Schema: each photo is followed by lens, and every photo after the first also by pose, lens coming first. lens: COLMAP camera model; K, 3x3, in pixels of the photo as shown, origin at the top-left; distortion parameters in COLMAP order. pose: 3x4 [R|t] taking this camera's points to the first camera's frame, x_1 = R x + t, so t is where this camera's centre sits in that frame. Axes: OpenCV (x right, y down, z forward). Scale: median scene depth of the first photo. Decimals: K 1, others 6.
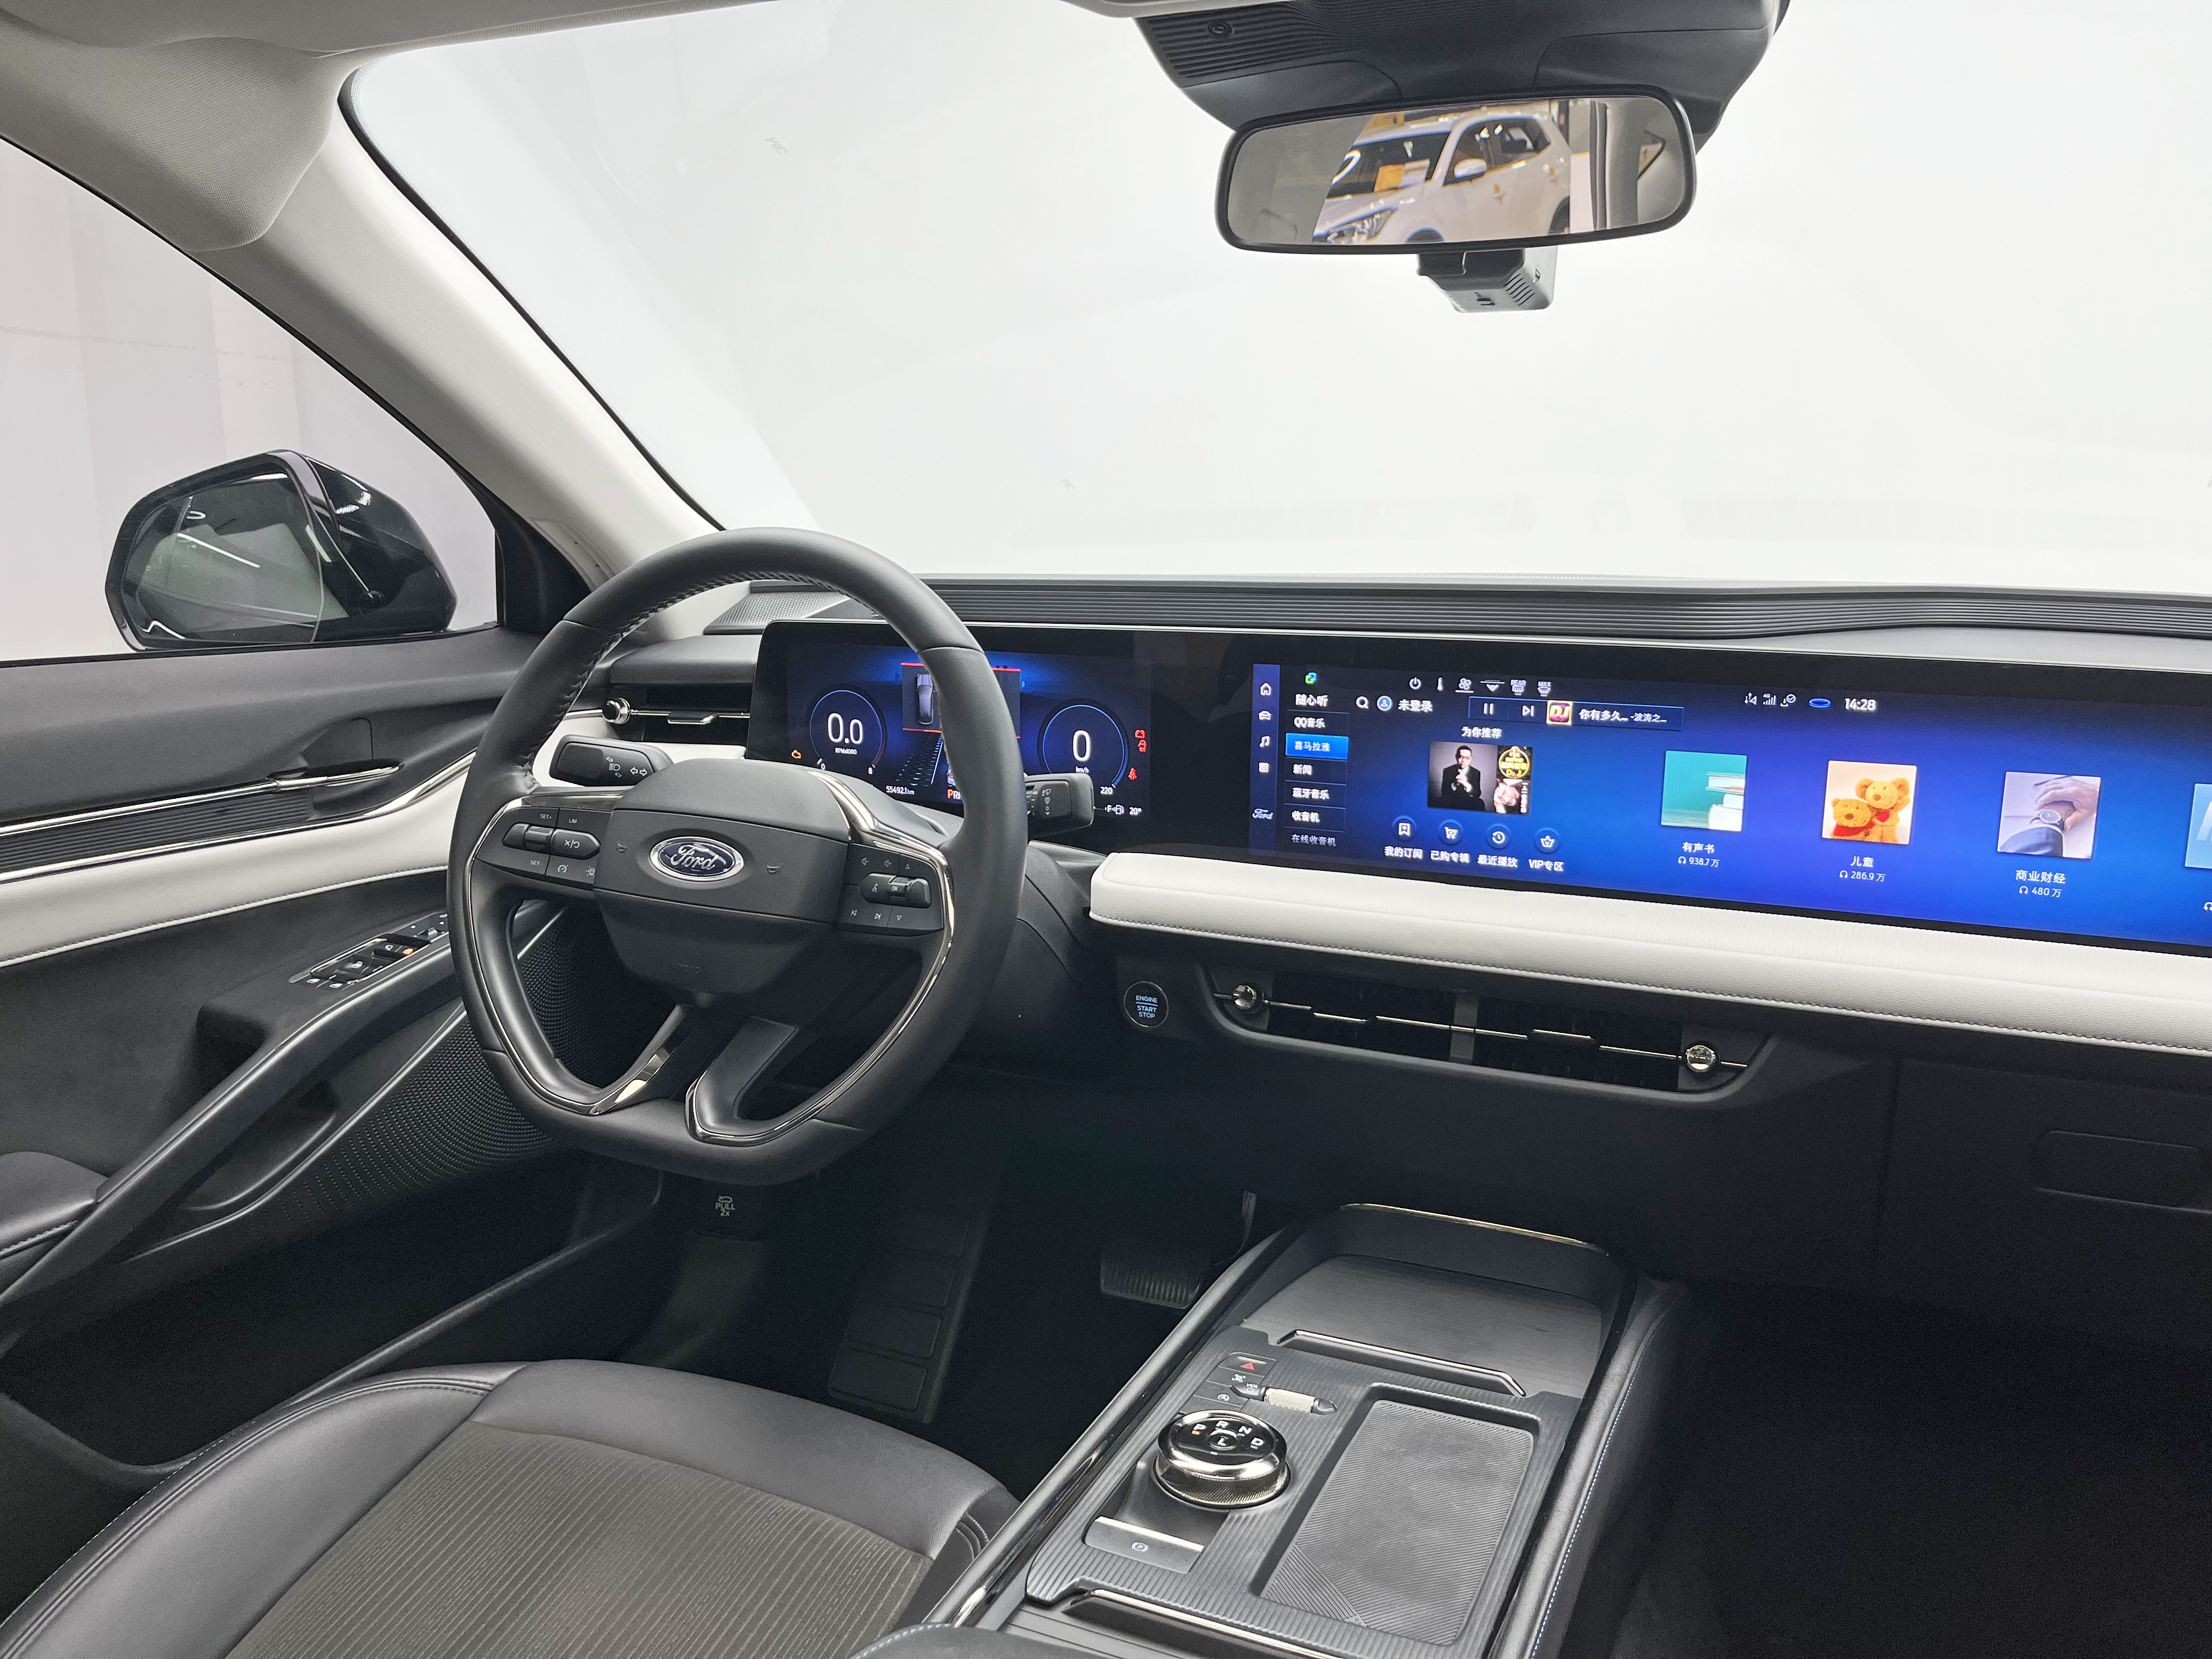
lens RADIAL K [[1677.7, 0, 1131.0], [0, 1677.7, 838.9], [0, 0, 1]] dist [0.049604, -0.066004]
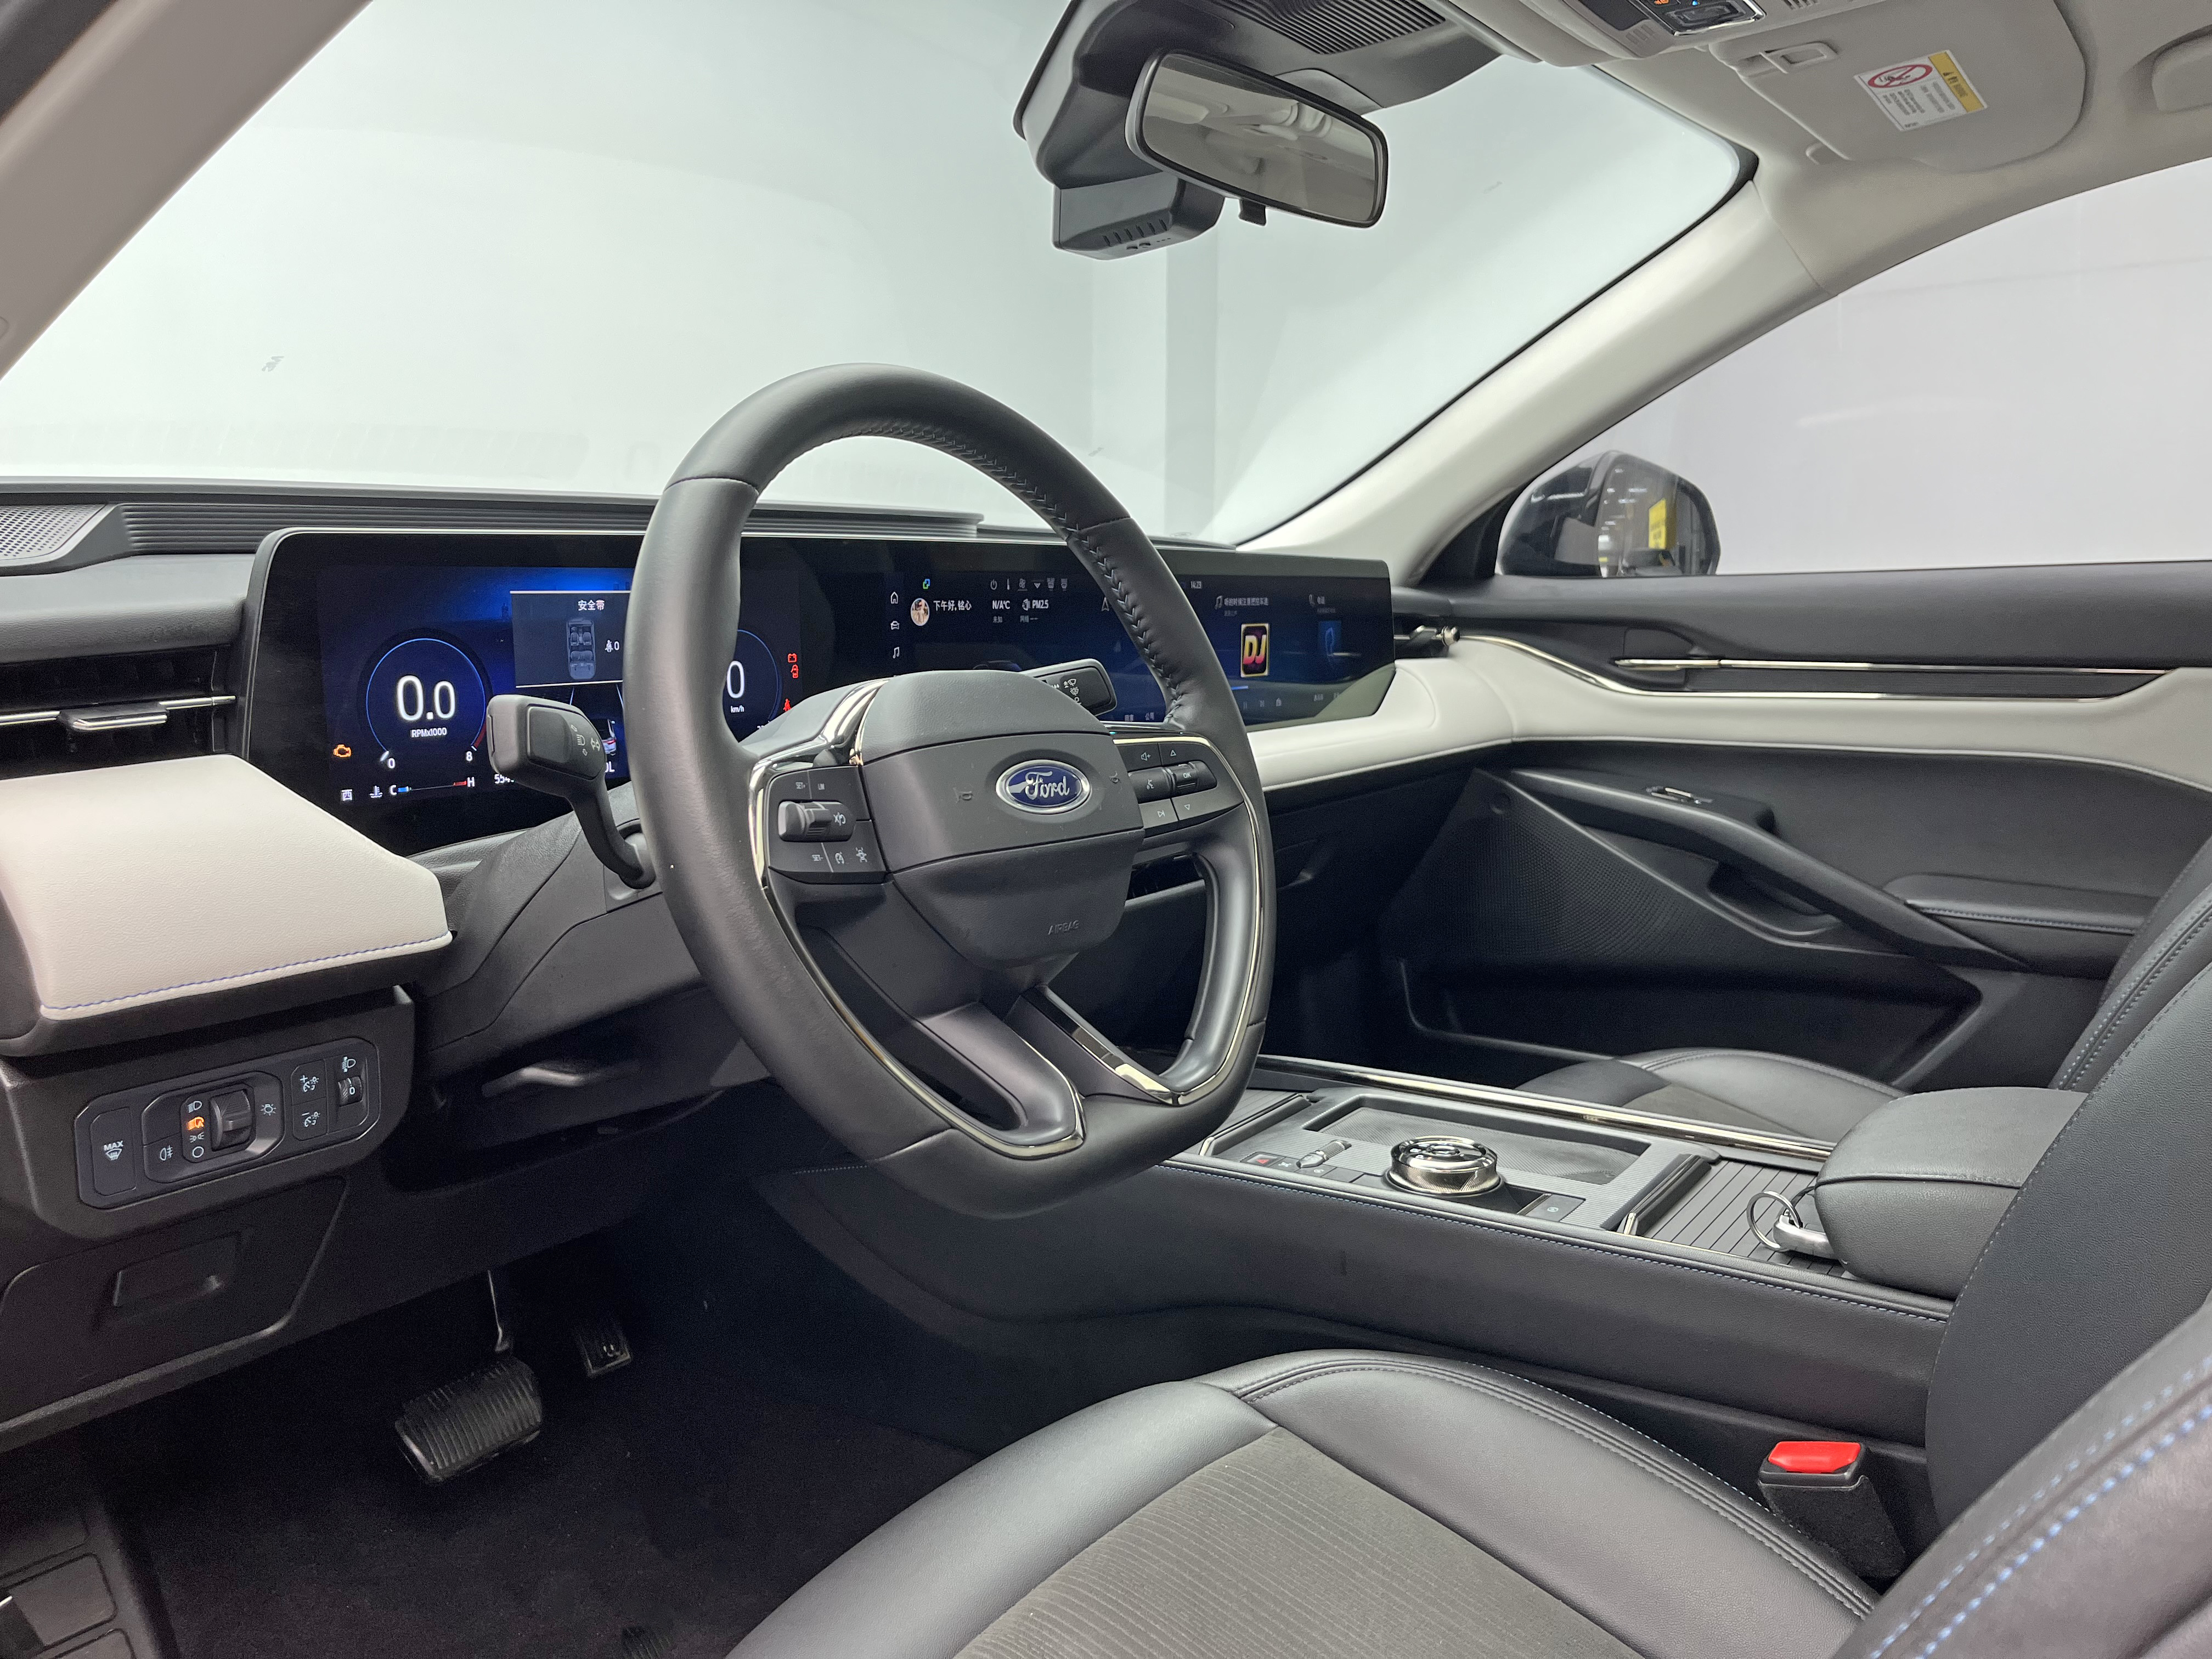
lens RADIAL K [[1677.7, 0, 1120.3], [0, 1677.7, 842.3], [0, 0, 1]] dist [0.049604, -0.066004]
pose [[0.203802, -0.156366, 0.966444, -0.957514], [0.192759, 0.974248, 0.116980, -0.045171], [-0.959848, 0.162450, 0.228695, 0.761621]]
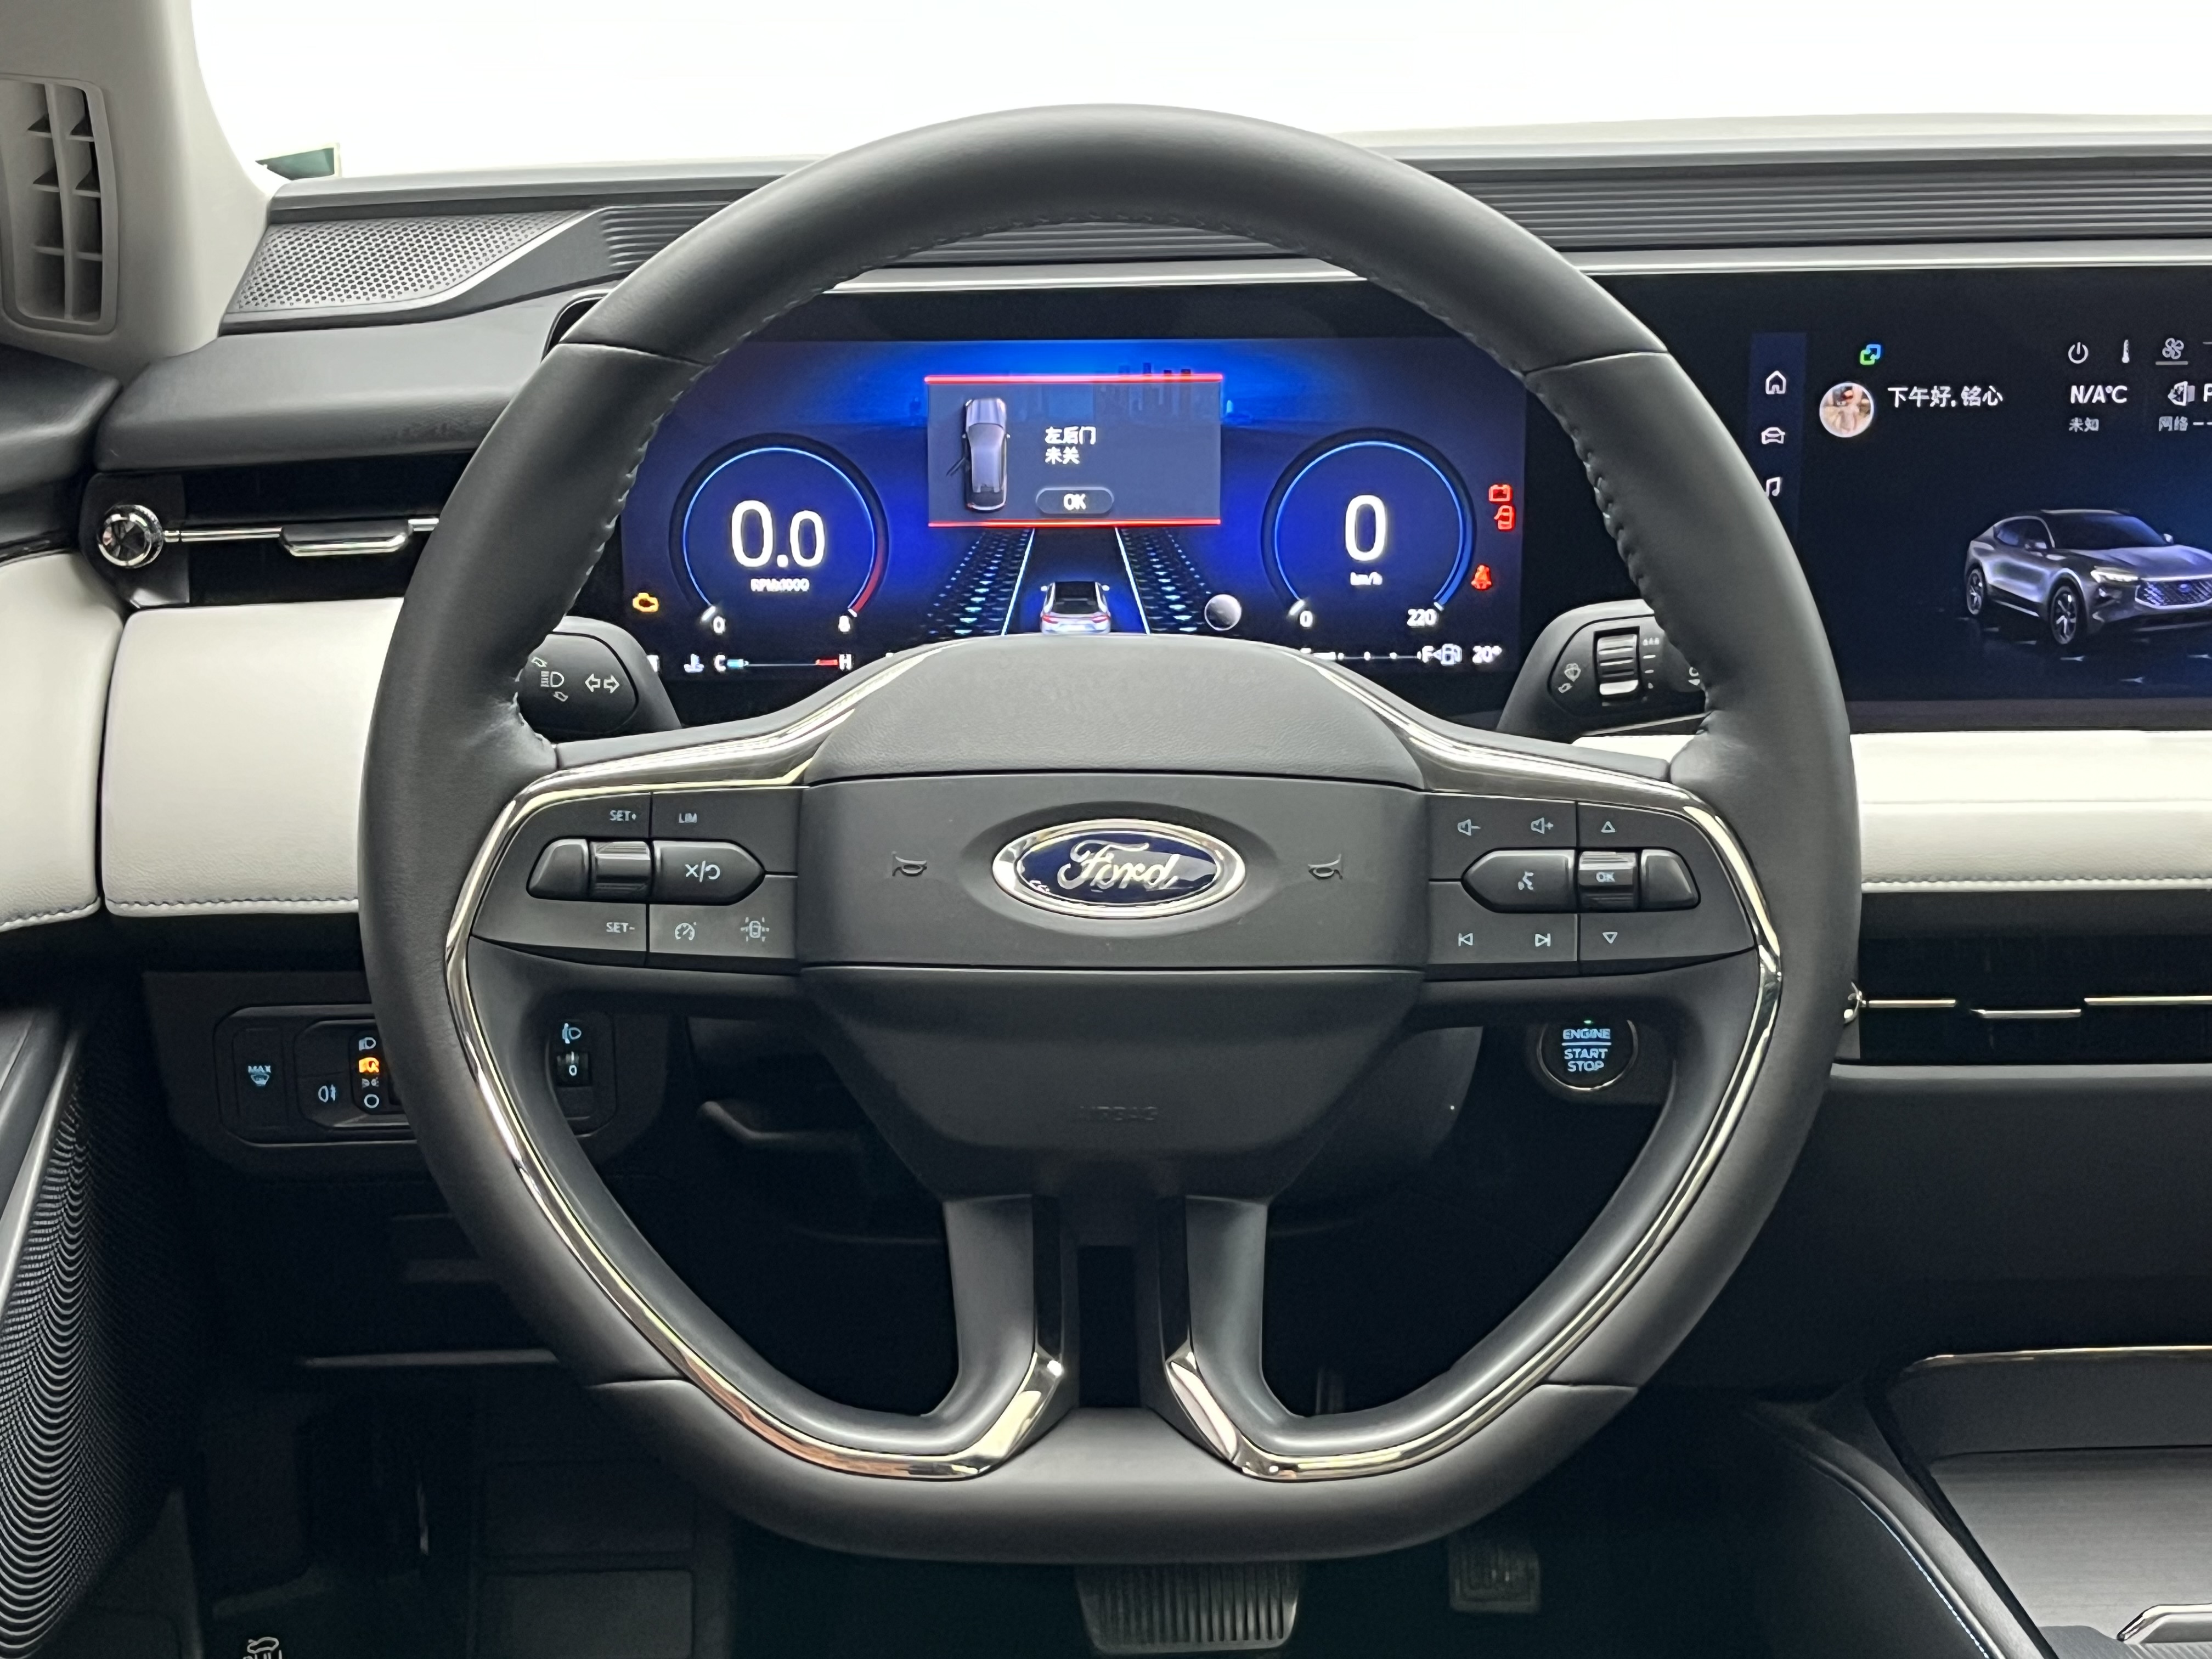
lens RADIAL K [[3502.1, 0, 1112.1], [0, 3502.1, 824.9], [0, 0, 1]] dist [0.120888, 0.000000]
pose [[0.892667, -0.124599, 0.433151, -0.635703], [0.096605, 0.991588, 0.086147, -0.076837], [-0.440241, -0.035056, 0.897195, 0.161791]]
